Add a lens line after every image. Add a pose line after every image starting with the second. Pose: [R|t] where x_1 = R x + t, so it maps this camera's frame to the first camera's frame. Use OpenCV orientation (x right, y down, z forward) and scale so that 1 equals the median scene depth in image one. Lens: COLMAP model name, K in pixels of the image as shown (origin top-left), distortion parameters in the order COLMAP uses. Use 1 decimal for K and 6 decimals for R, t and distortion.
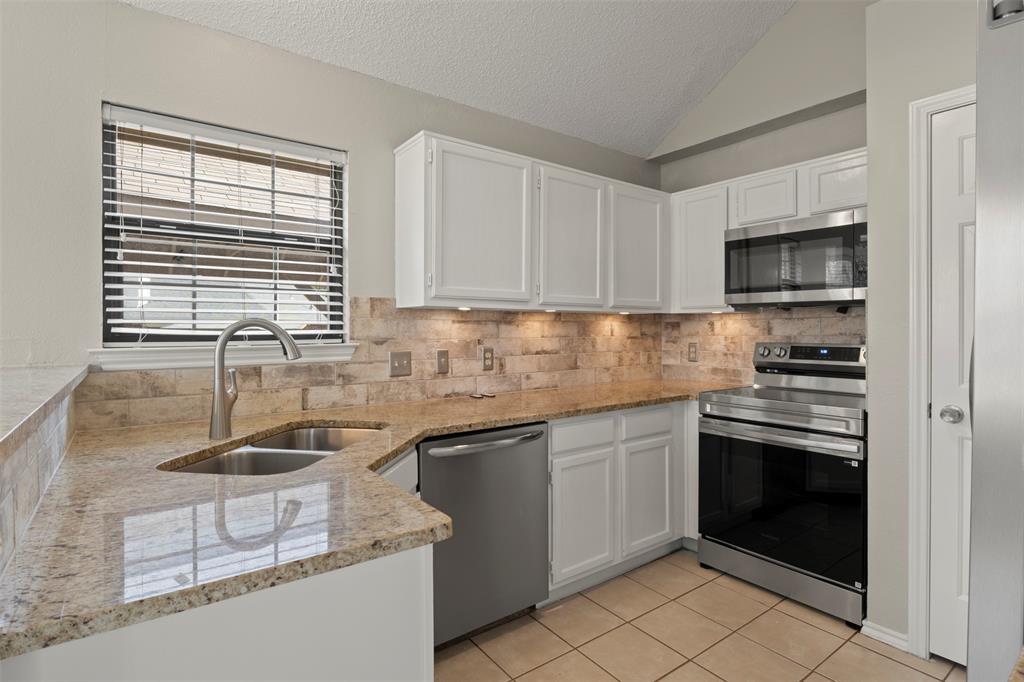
lens RADIAL K [[516.4, 0, 518.2], [0, 516.4, 332.0], [0, 0, 1]] dist [-0.003799, -0.002907]
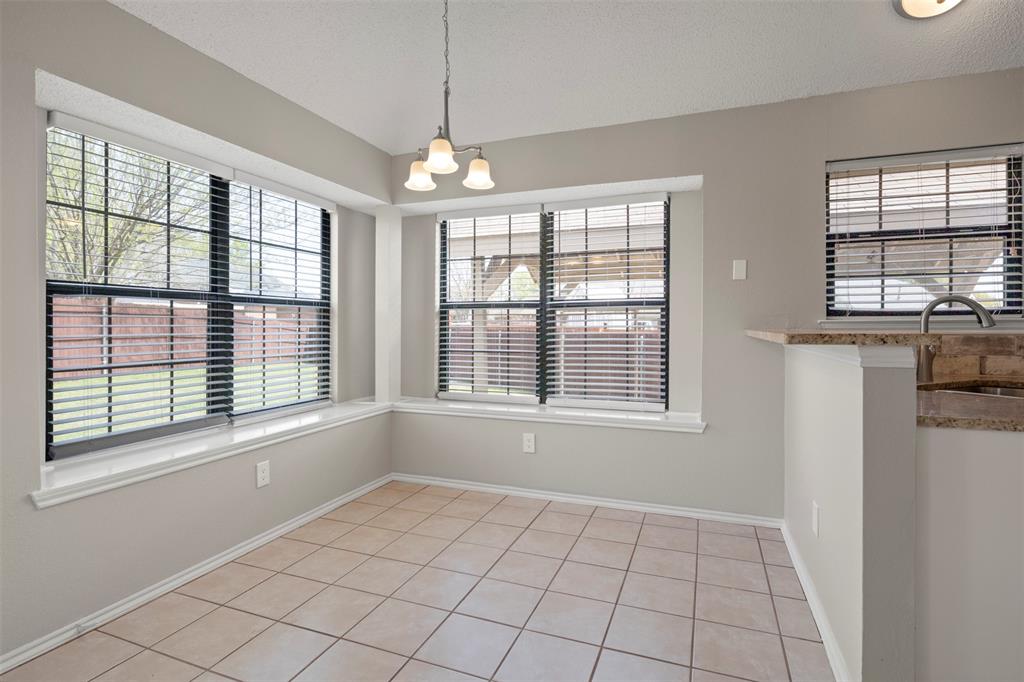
lens RADIAL K [[516.4, 0, 502.8], [0, 516.4, 329.8], [0, 0, 1]] dist [-0.003799, -0.002907]
pose [[0.523143, 0.007308, -0.852214, 0.008271], [-0.003824, 0.999973, 0.006228, 0.037980], [0.852236, 0.000000, 0.523157, -0.441135]]
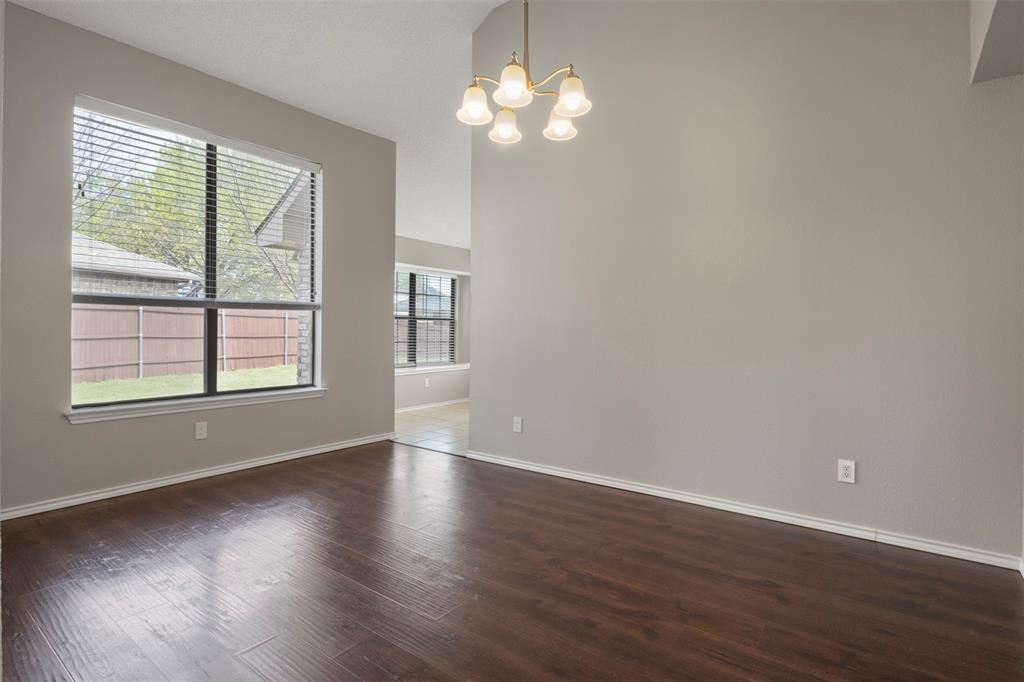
lens RADIAL K [[516.4, 0, 515.7], [0, 516.4, 335.8], [0, 0, 1]] dist [-0.003799, -0.002907]
pose [[0.290245, 0.016628, -0.956808, 1.801379], [-0.014094, 0.999815, 0.013100, 0.031575], [0.956849, 0.009683, 0.290426, -0.678882]]
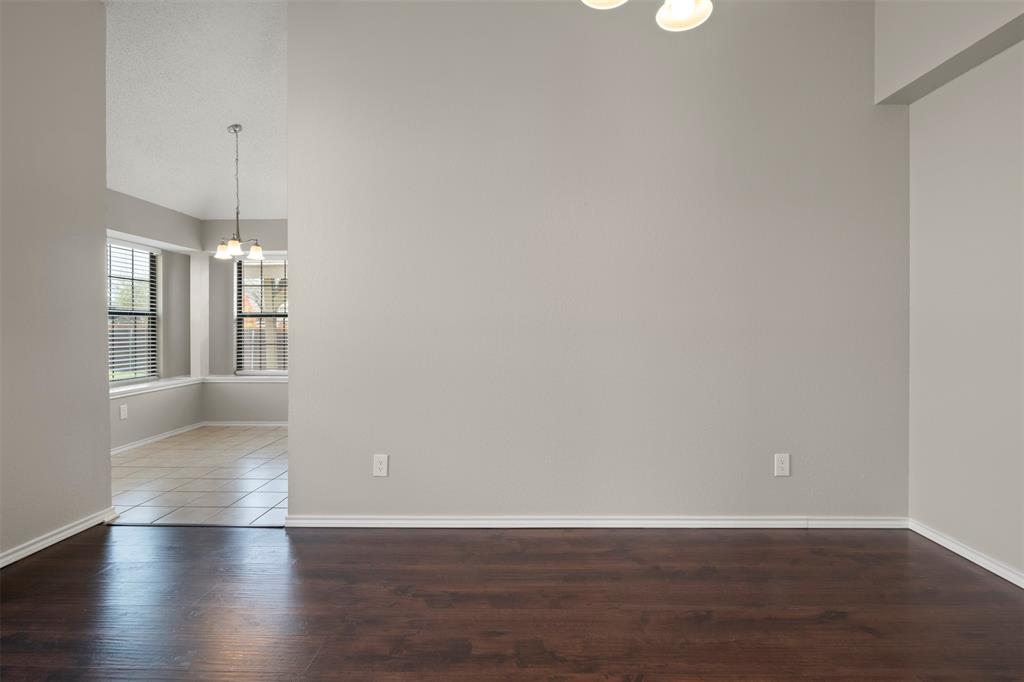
lens RADIAL K [[516.4, 0, 519.0], [0, 516.4, 331.9], [0, 0, 1]] dist [-0.003799, -0.002907]
pose [[0.792347, 0.006224, -0.610038, 1.145648], [-0.001442, 0.999964, 0.008330, 0.031661], [0.610068, -0.005720, 0.792328, -0.915902]]
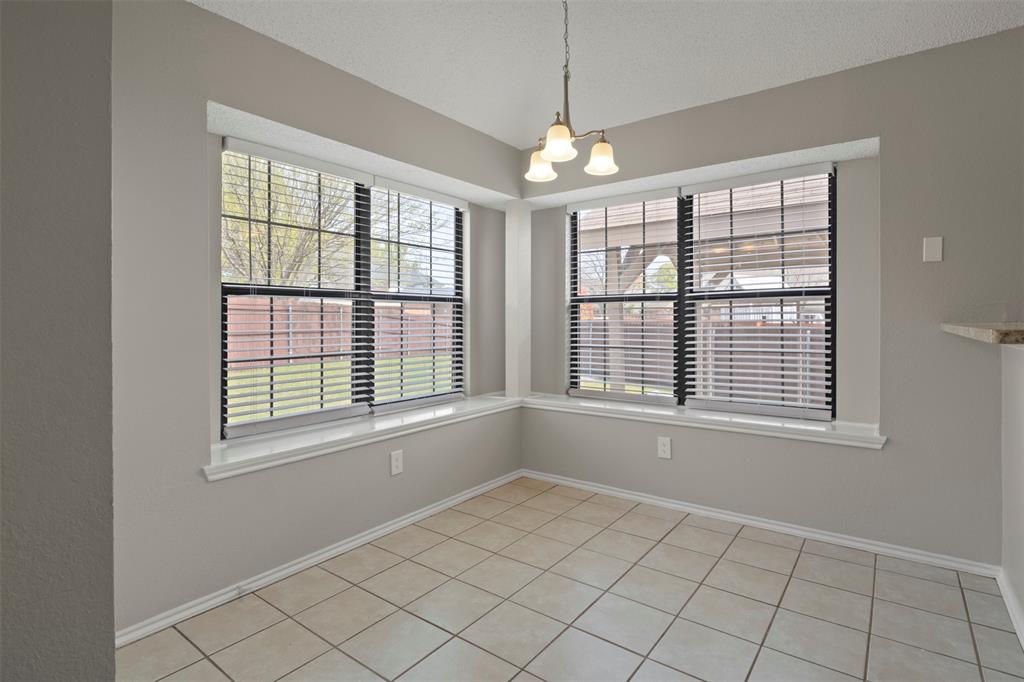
lens RADIAL K [[516.4, 0, 504.4], [0, 516.4, 320.6], [0, 0, 1]] dist [-0.003799, -0.002907]
pose [[0.271045, -0.000580, -0.962566, -0.014498], [0.000981, 0.999999, -0.000326, 0.036984], [0.962566, -0.000856, 0.271046, -0.383572]]
